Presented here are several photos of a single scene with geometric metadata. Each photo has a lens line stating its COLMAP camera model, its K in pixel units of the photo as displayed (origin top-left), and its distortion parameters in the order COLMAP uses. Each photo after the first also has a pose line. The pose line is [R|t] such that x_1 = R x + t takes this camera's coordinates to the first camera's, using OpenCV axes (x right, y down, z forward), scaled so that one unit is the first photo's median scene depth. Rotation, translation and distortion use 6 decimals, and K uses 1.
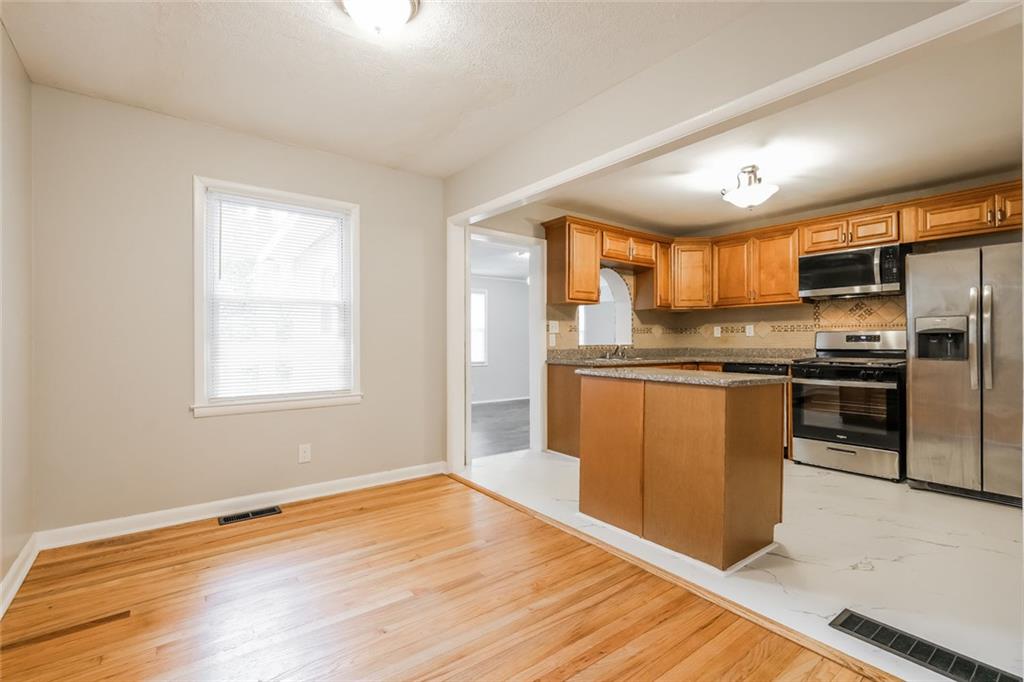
lens RADIAL K [[455.9, 0, 490.4], [0, 455.9, 339.8], [0, 0, 1]] dist [0.000998, 0.001551]
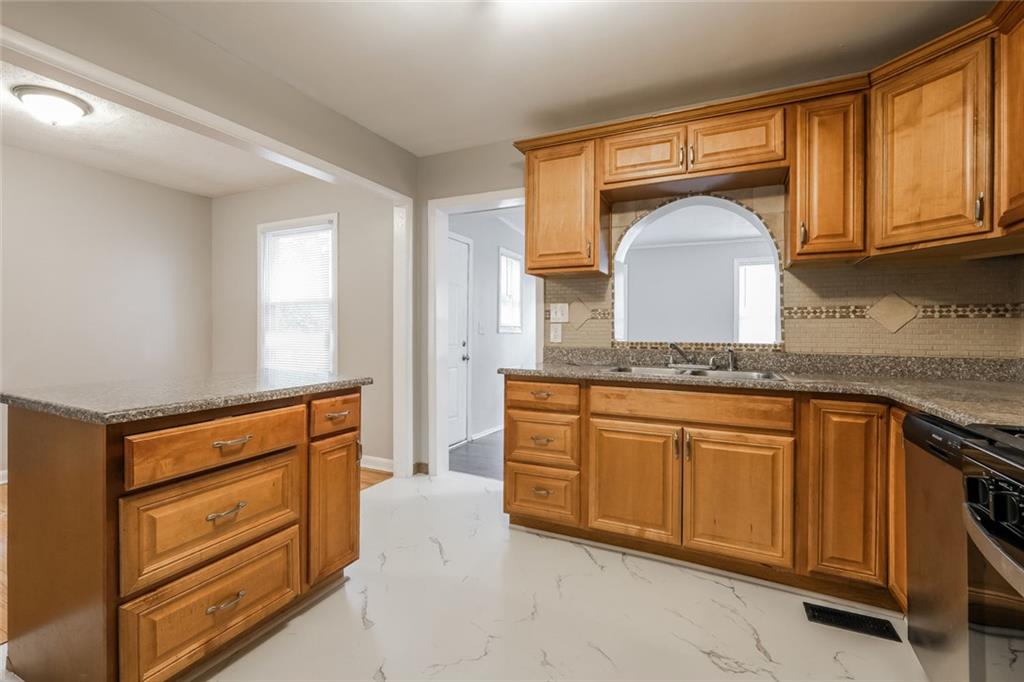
lens RADIAL K [[455.9, 0, 506.4], [0, 455.9, 336.1], [0, 0, 1]] dist [0.000998, 0.001551]
pose [[0.469208, 0.011867, -0.883008, 0.699306], [-0.004688, 0.999929, 0.010947, -0.001402], [0.883075, -0.000997, 0.469230, 0.636754]]
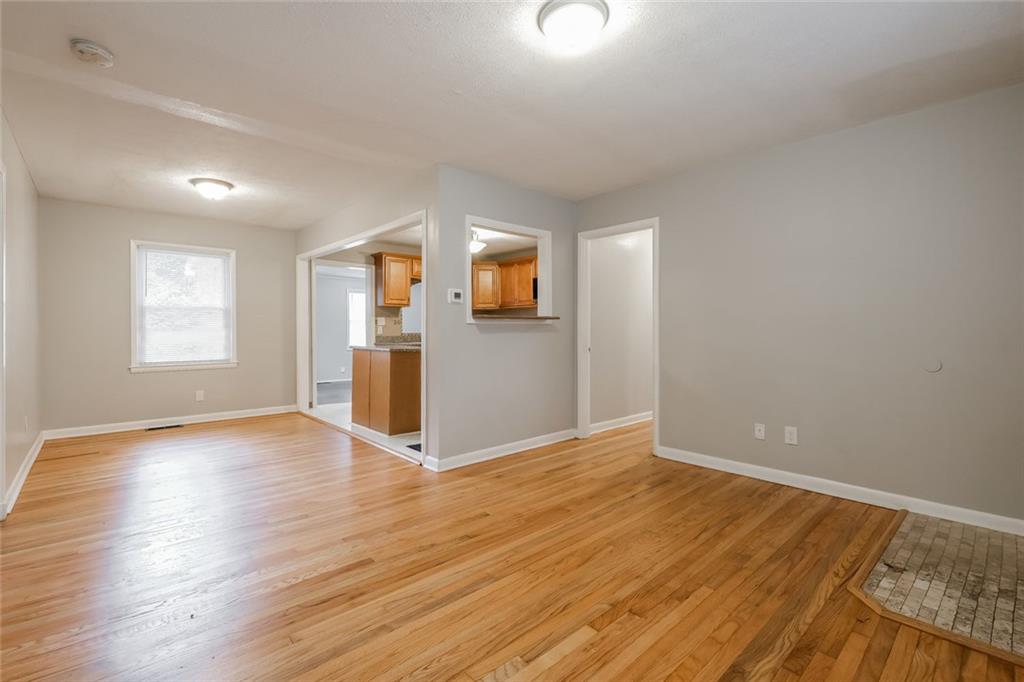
lens RADIAL K [[455.9, 0, 494.0], [0, 455.9, 330.9], [0, 0, 1]] dist [0.000998, 0.001551]
pose [[0.995983, -0.001917, 0.089522, 0.388225], [0.001435, 0.999984, 0.005446, -0.003974], [-0.089531, -0.005295, 0.995970, -0.581312]]
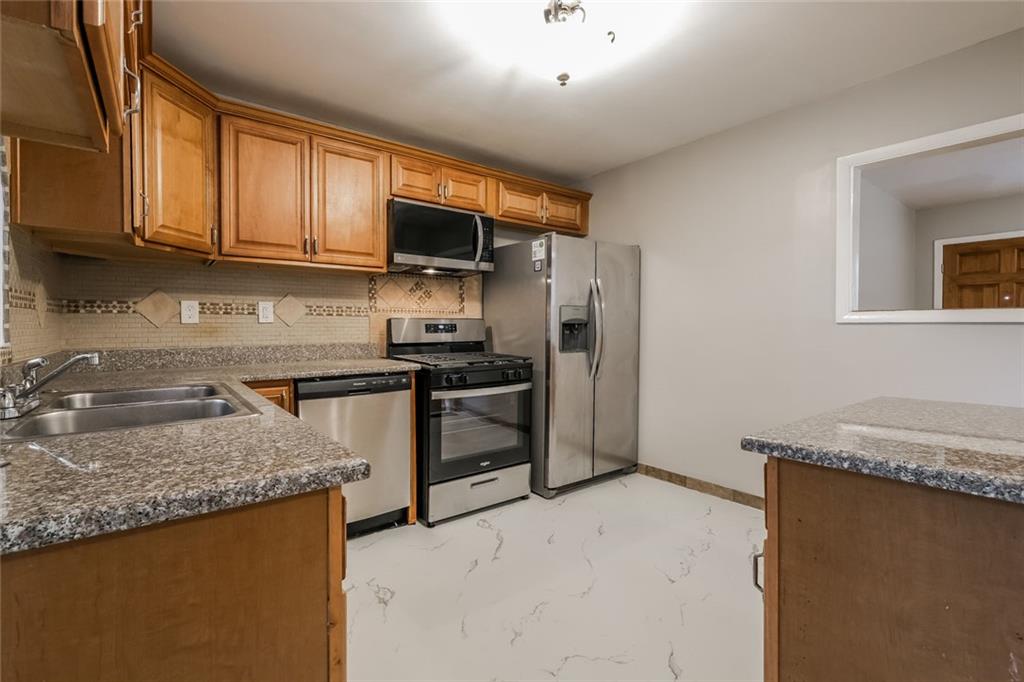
lens RADIAL K [[455.9, 0, 504.0], [0, 455.9, 334.4], [0, 0, 1]] dist [0.000998, 0.001551]
pose [[-0.024500, -0.018236, 0.999533, 0.036304], [-0.006622, 0.999815, 0.018079, -0.006267], [-0.999678, -0.006176, -0.024616, 0.847030]]
